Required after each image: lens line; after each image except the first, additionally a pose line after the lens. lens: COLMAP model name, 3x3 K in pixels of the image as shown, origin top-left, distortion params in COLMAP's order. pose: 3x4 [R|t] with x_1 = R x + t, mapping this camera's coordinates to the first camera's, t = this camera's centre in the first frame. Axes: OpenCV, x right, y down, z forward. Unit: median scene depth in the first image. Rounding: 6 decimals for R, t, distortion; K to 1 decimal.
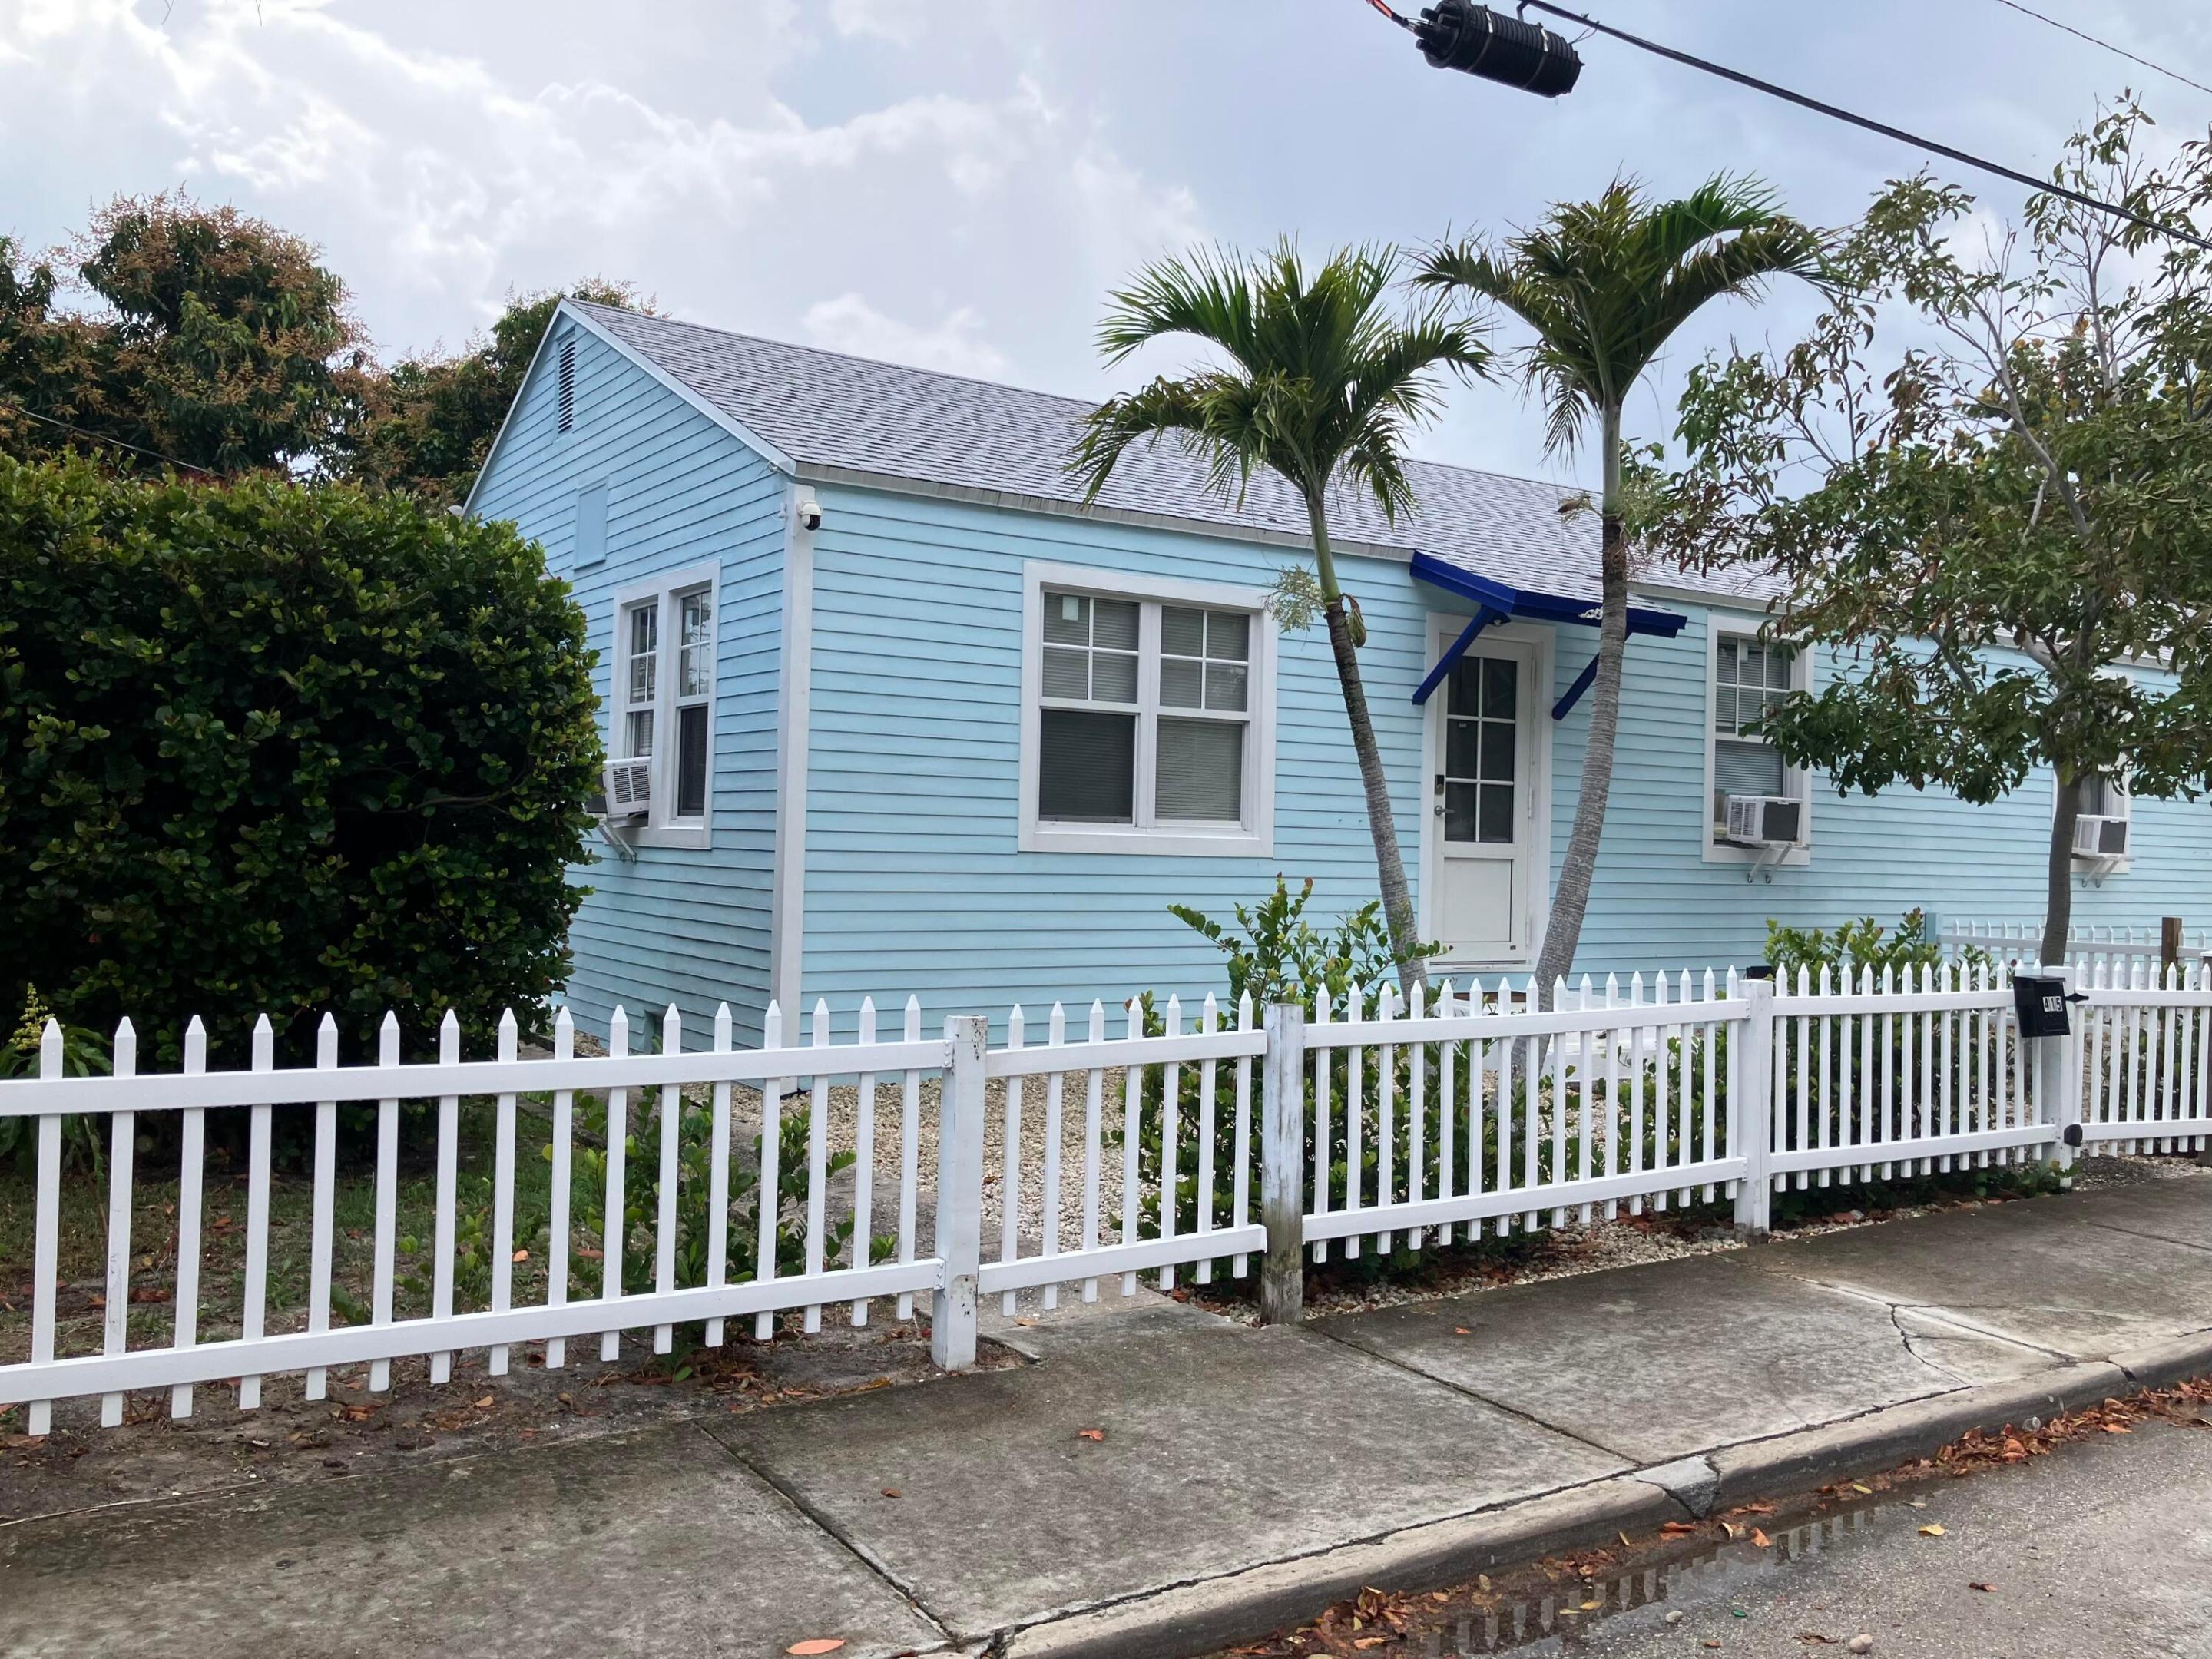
lens RADIAL K [[1824.2, 0, 1100.1], [0, 1824.2, 818.5], [0, 0, 1]] dist [0.061252, -0.072571]
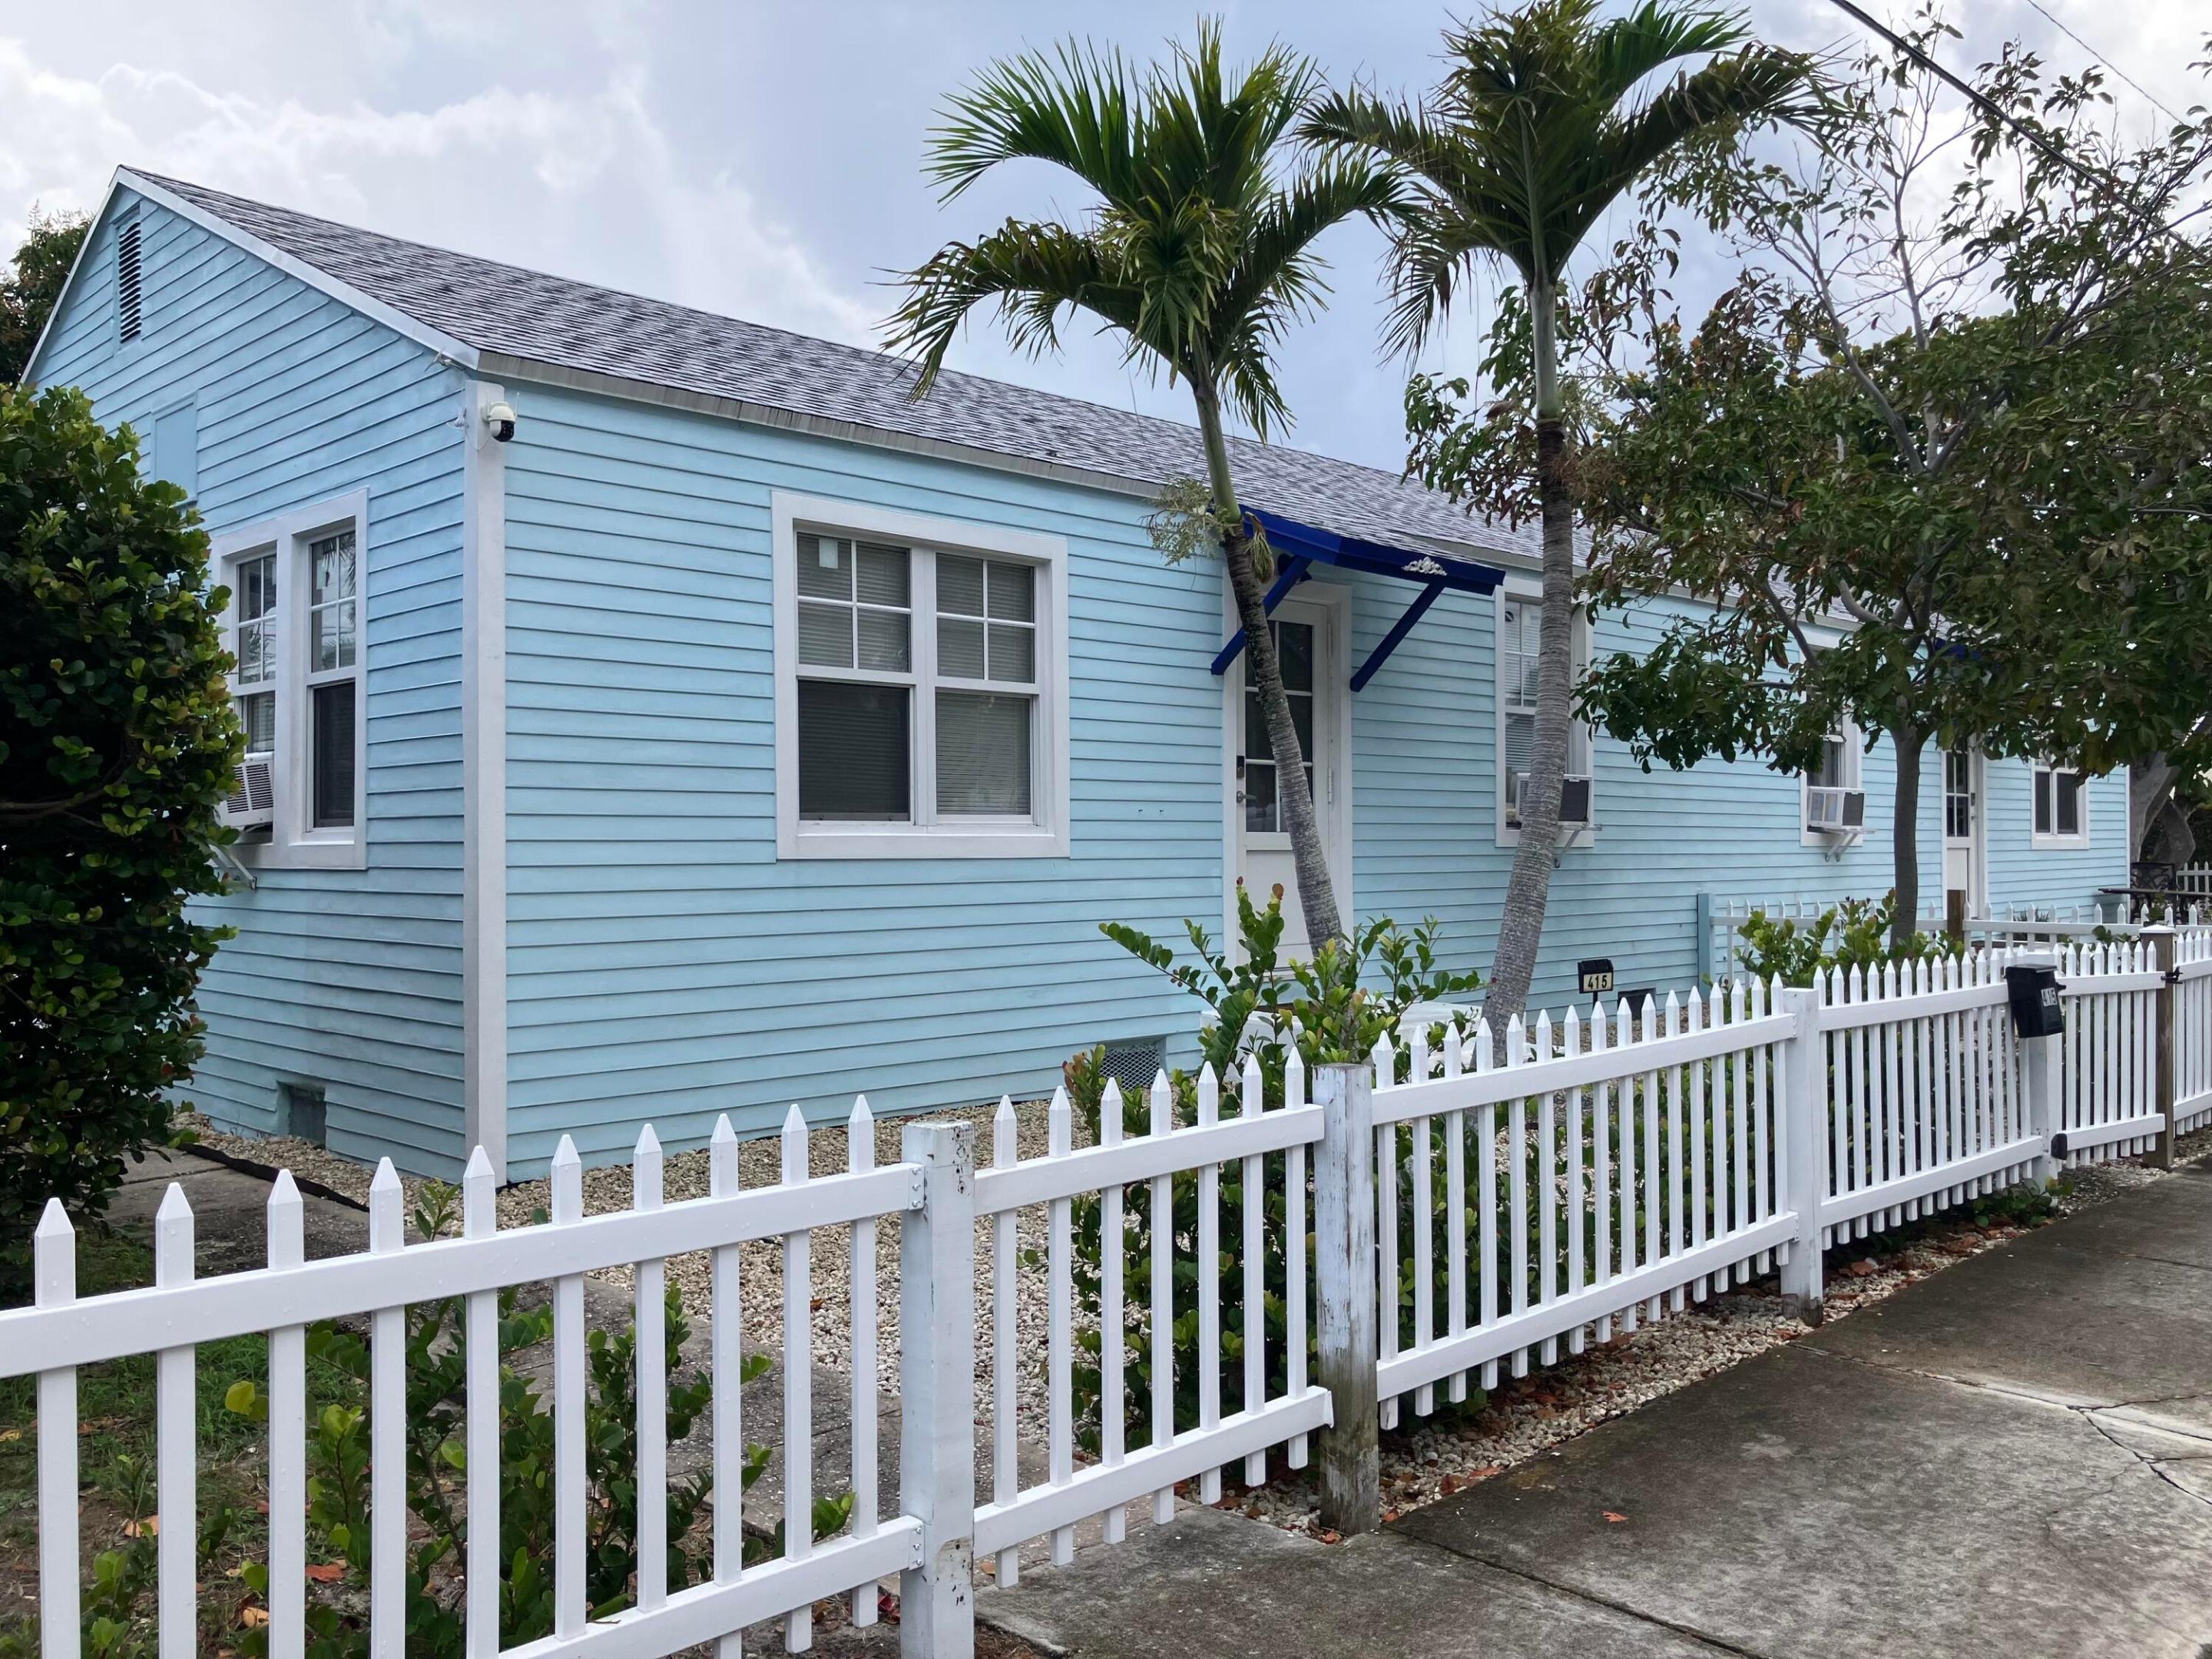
lens RADIAL K [[1853.9, 0, 1070.5], [0, 1853.9, 850.5], [0, 0, 1]] dist [0.037664, -0.035366]
pose [[0.981628, -0.031330, 0.188215, -0.071400], [0.028215, 0.999417, 0.019205, 0.002297], [-0.188707, -0.013542, 0.981940, 0.182222]]
